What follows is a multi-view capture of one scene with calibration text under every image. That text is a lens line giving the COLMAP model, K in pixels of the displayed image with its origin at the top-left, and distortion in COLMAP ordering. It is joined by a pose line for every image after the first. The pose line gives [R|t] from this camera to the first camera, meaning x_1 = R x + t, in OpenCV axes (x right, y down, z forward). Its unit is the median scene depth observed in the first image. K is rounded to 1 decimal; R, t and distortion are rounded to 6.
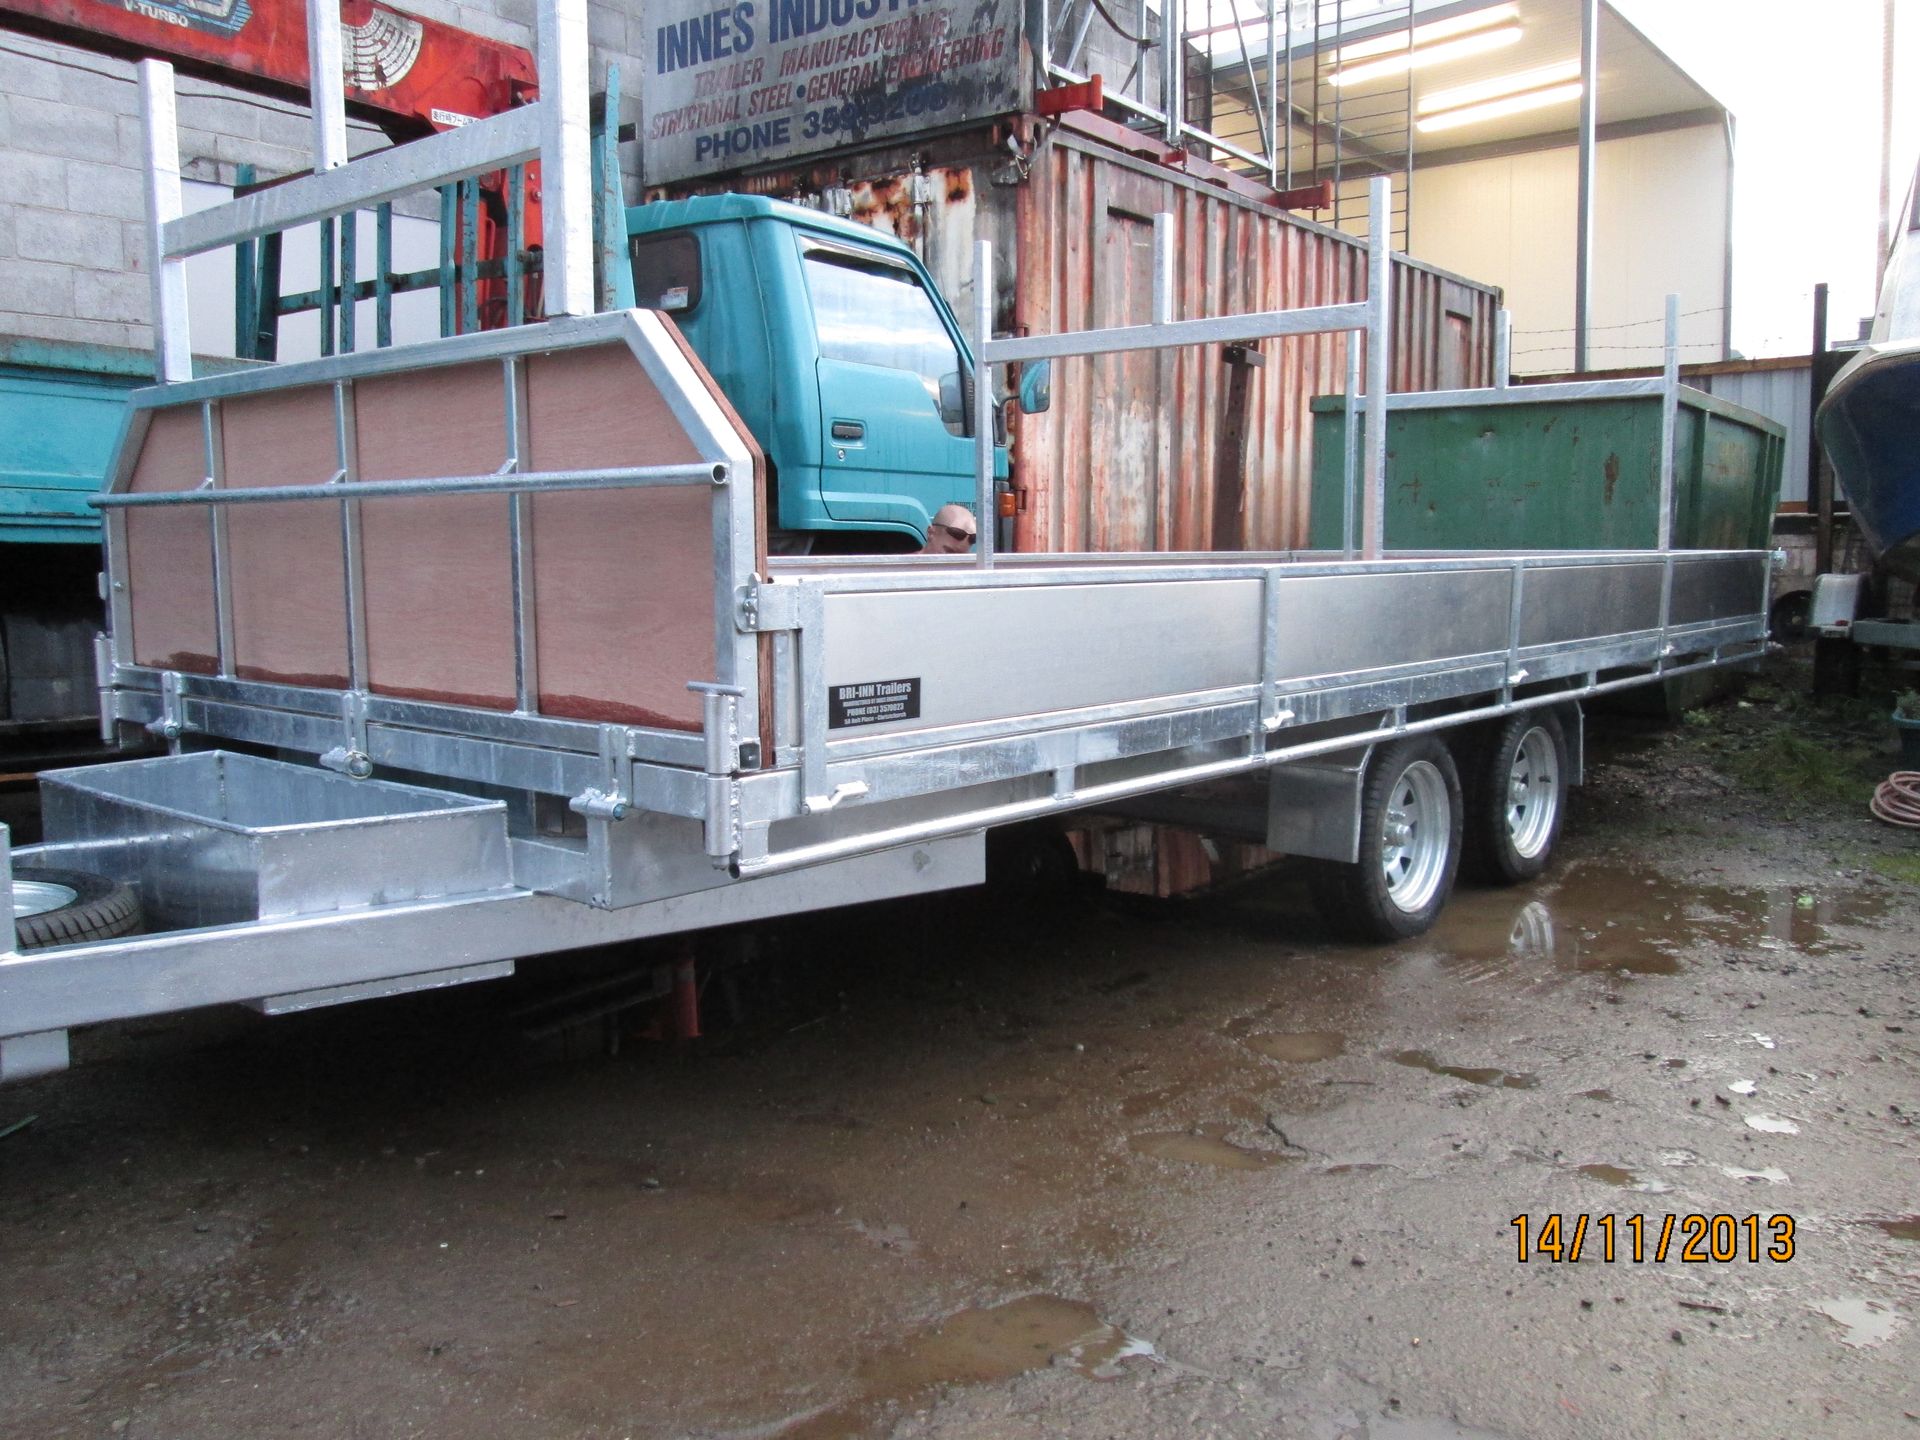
lens RADIAL K [[1588.8, 0, 955.2], [0, 1588.8, 725.5], [0, 0, 1]] dist [-0.045905, 0.012682]
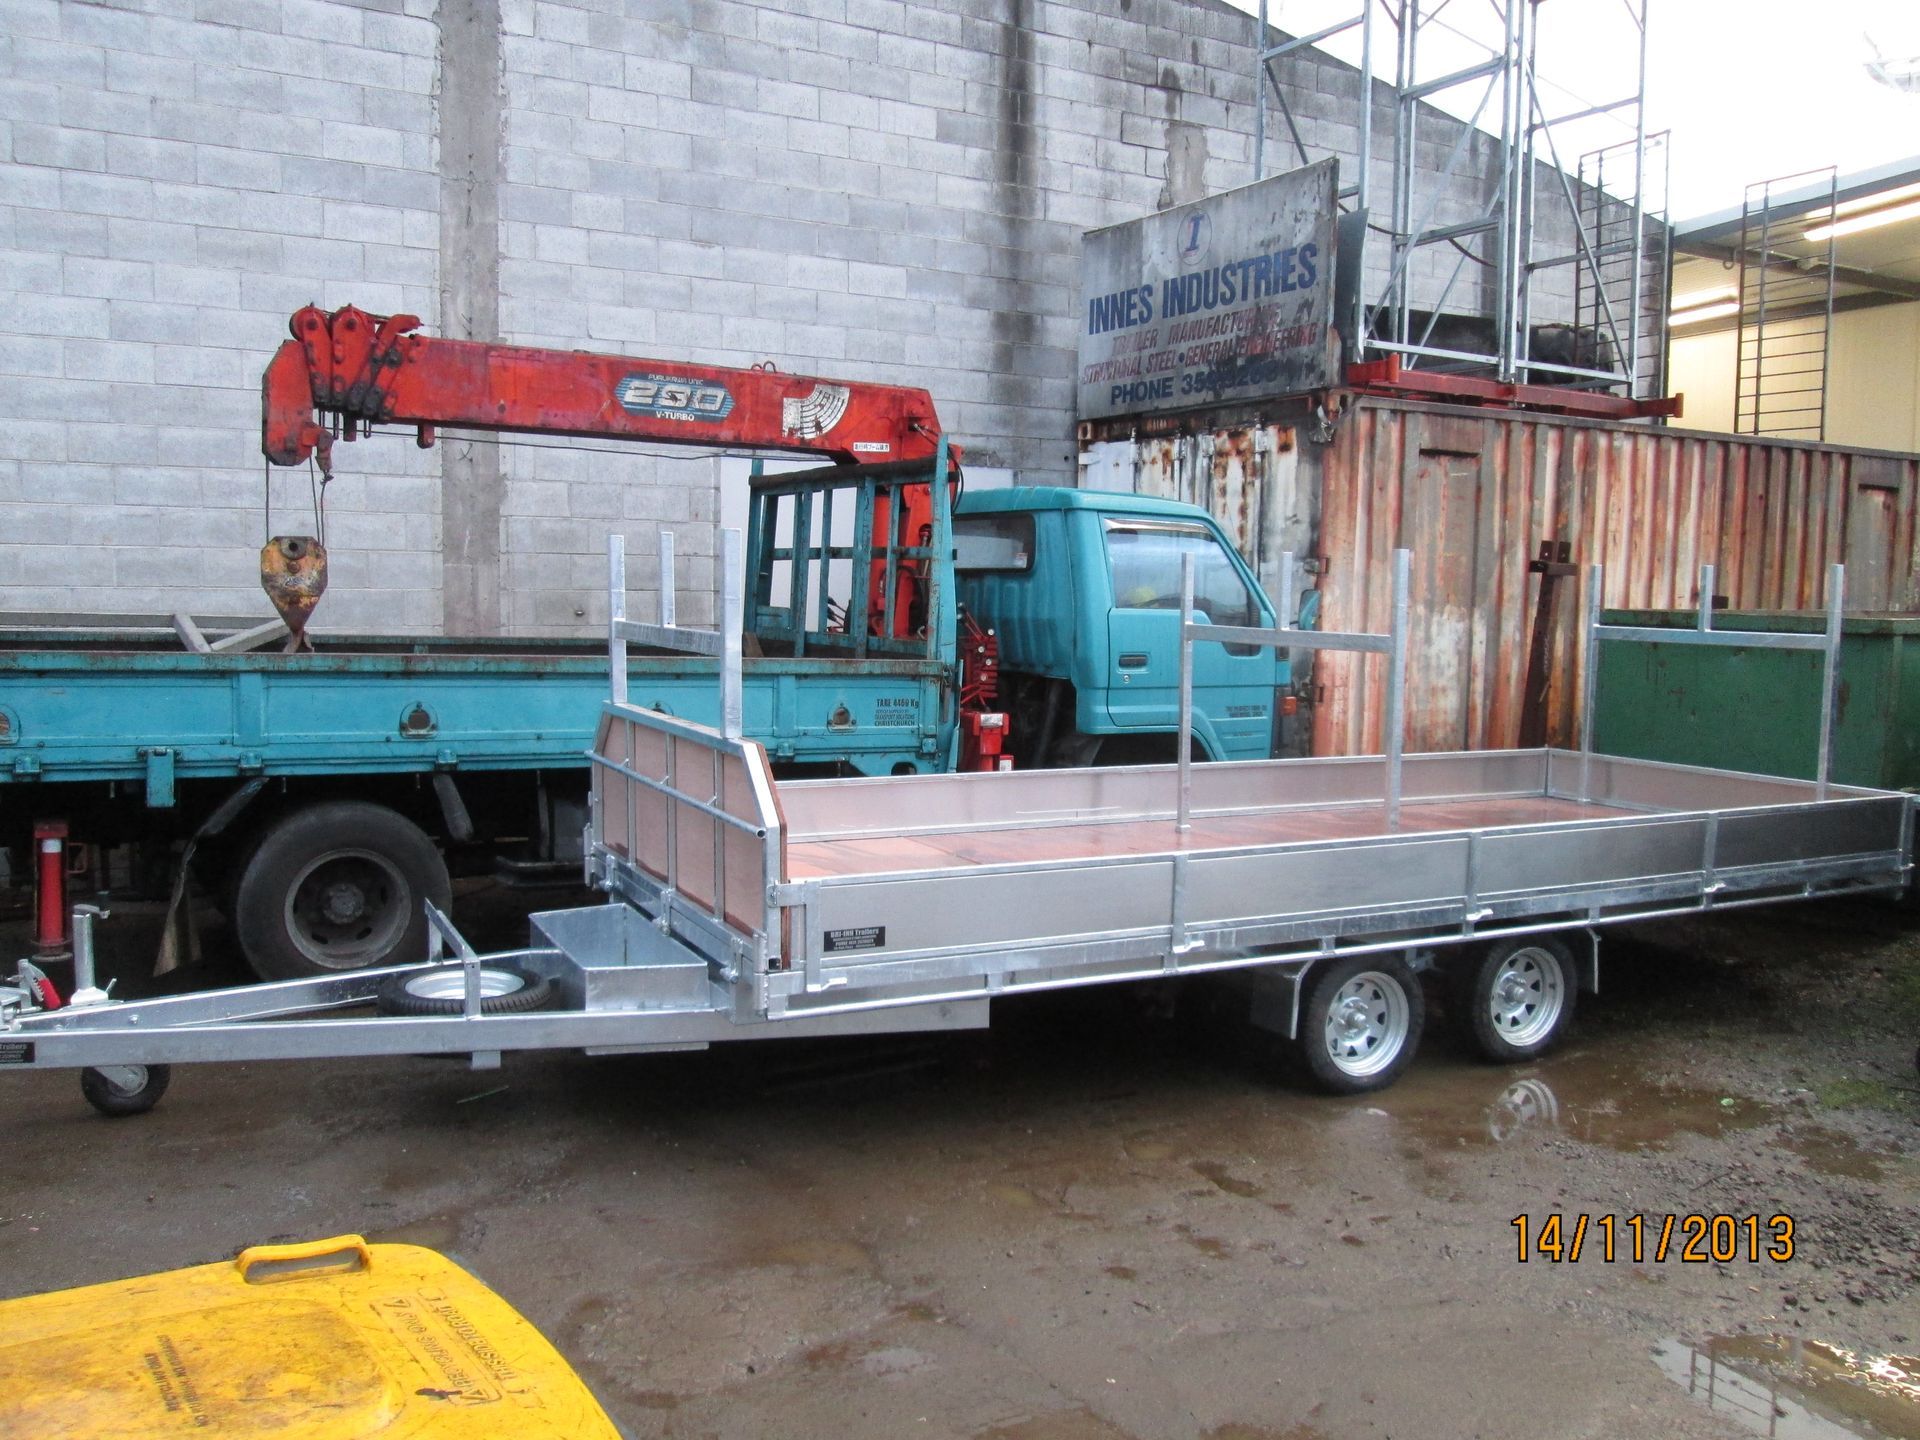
lens RADIAL K [[1588.8, 0, 952.1], [0, 1588.8, 721.9], [0, 0, 1]] dist [-0.045905, 0.012682]
pose [[0.921392, 0.053787, -0.384894, 0.284374], [-0.065210, 0.997732, -0.016678, -0.091056], [0.383124, 0.040466, 0.922810, -0.280108]]
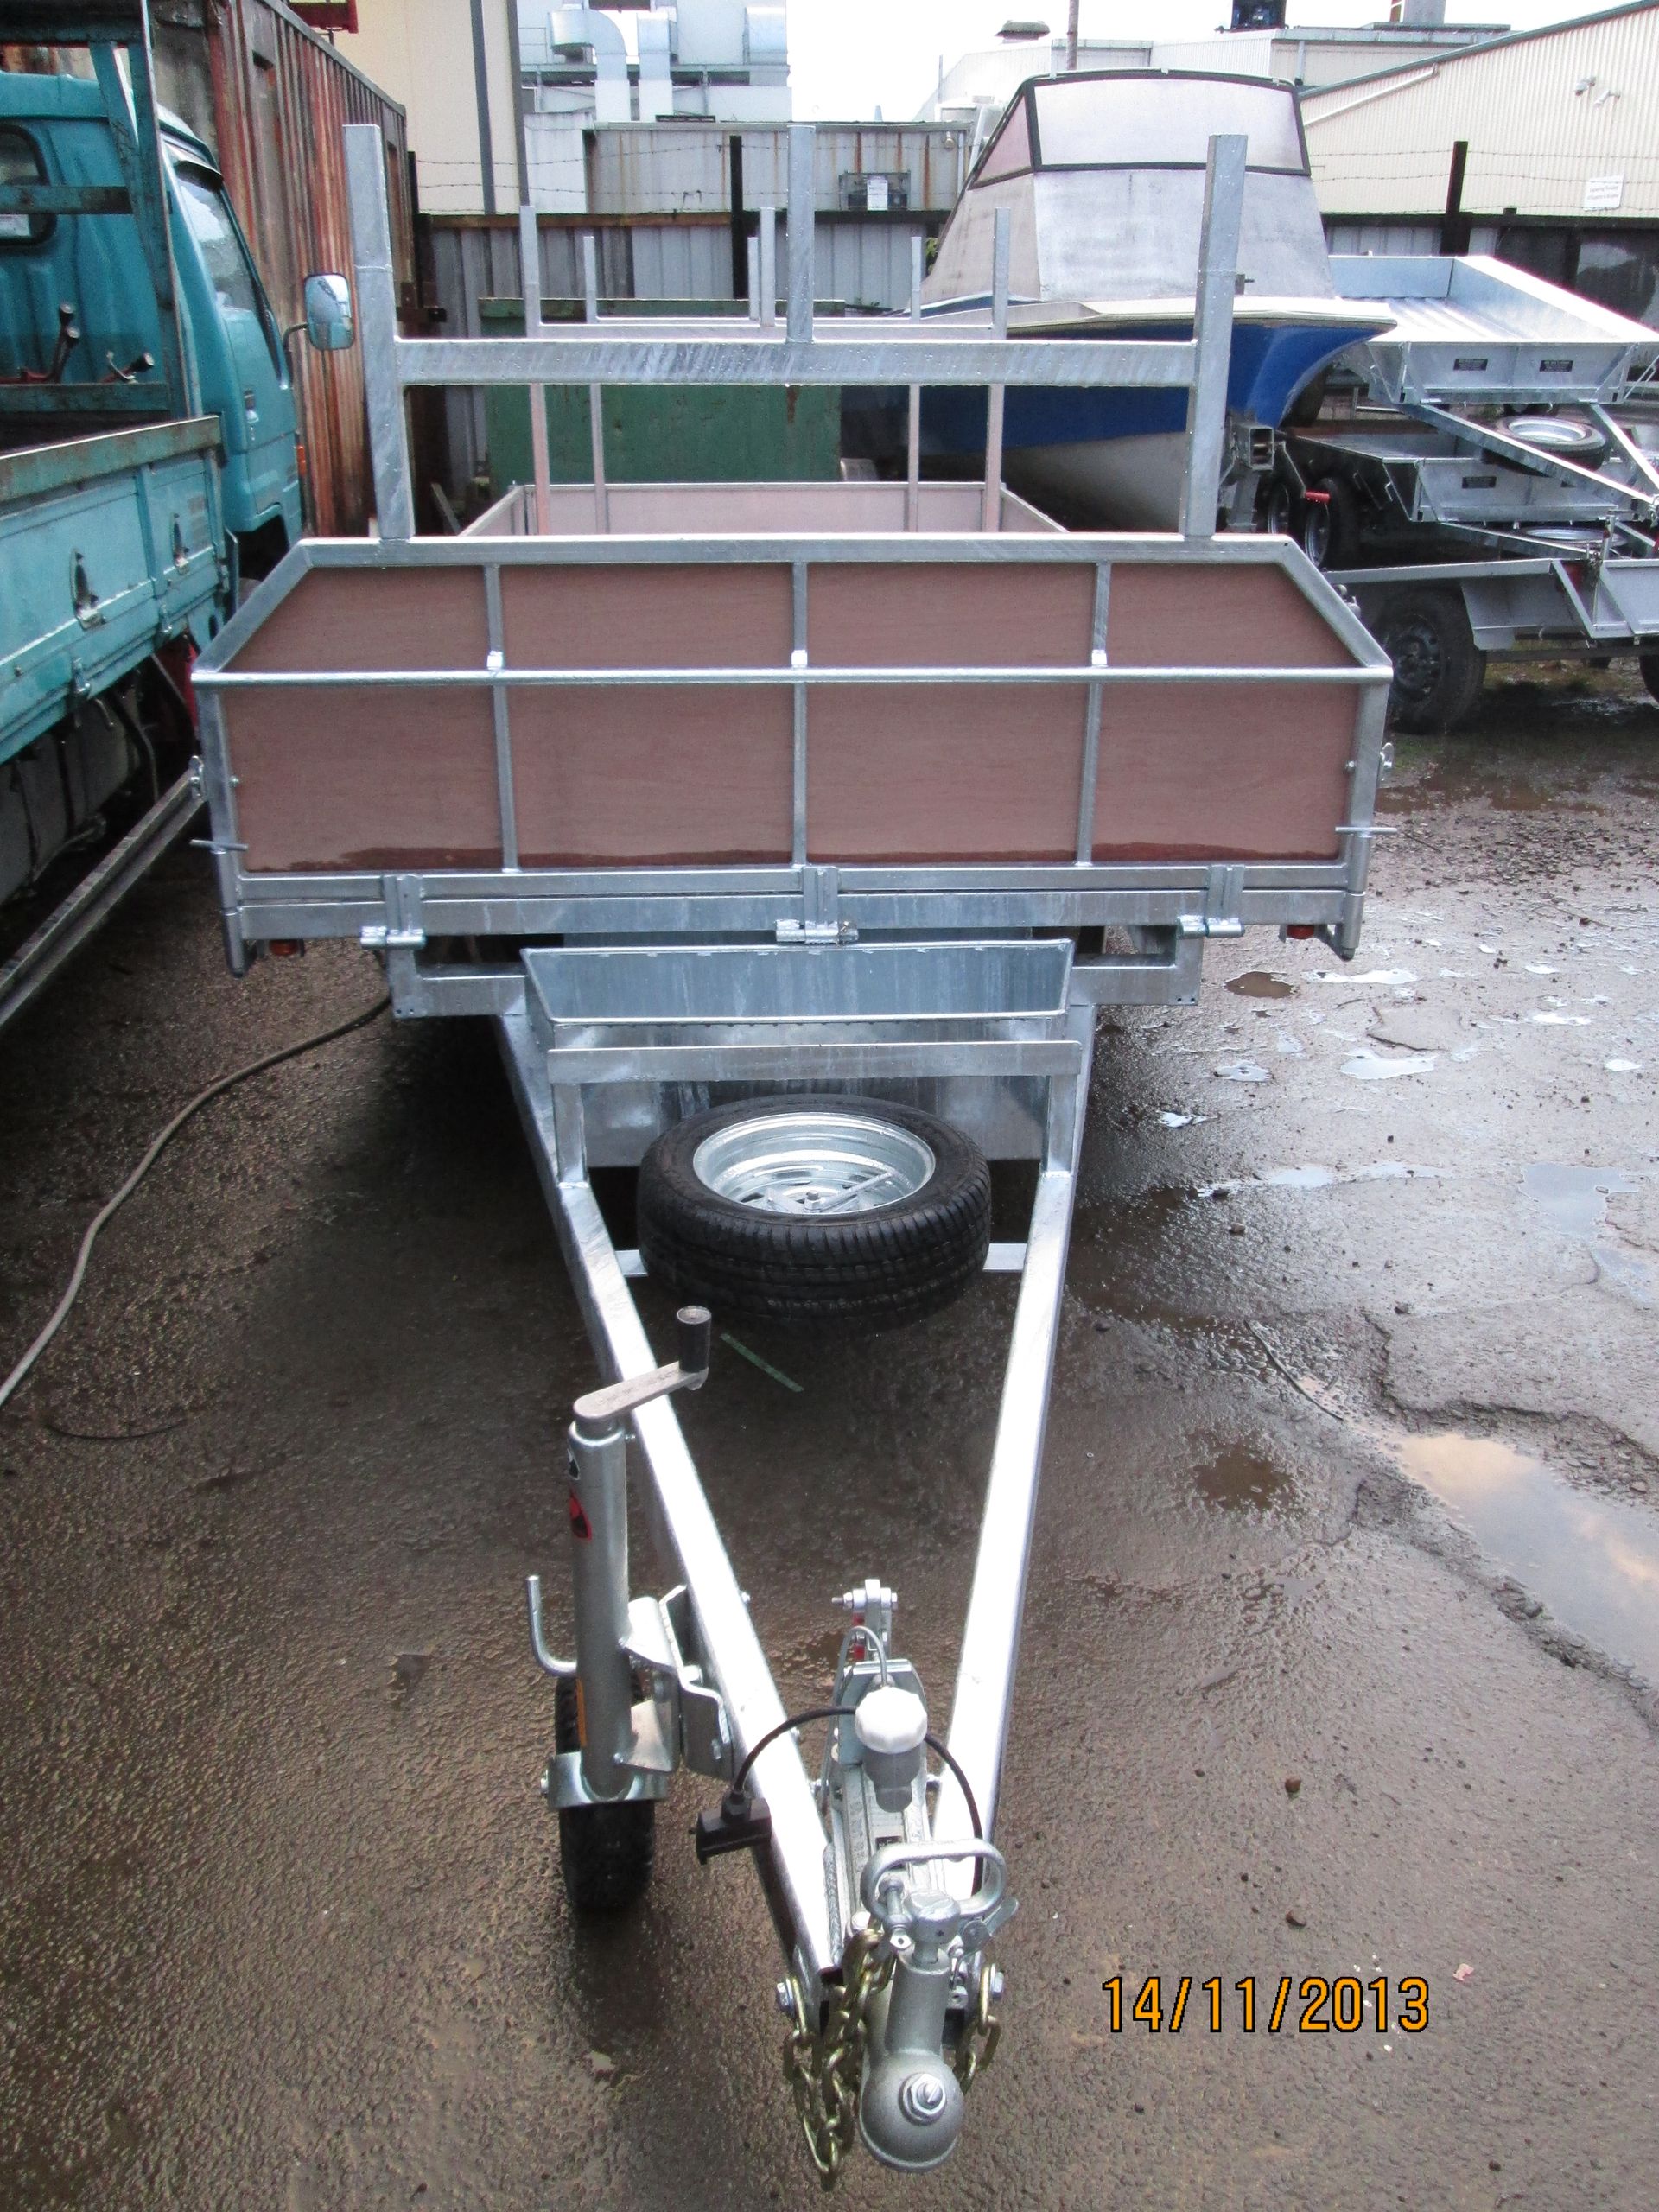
lens RADIAL K [[1830.4, 0, 833.6], [0, 1830.4, 1110.5], [0, 0, 1]] dist [-0.045905, 0.012682]
pose [[0.729768, -0.269986, 0.628130, -0.492814], [0.072397, 0.944078, 0.321677, -0.107098], [-0.679851, -0.189275, 0.708503, 0.045228]]
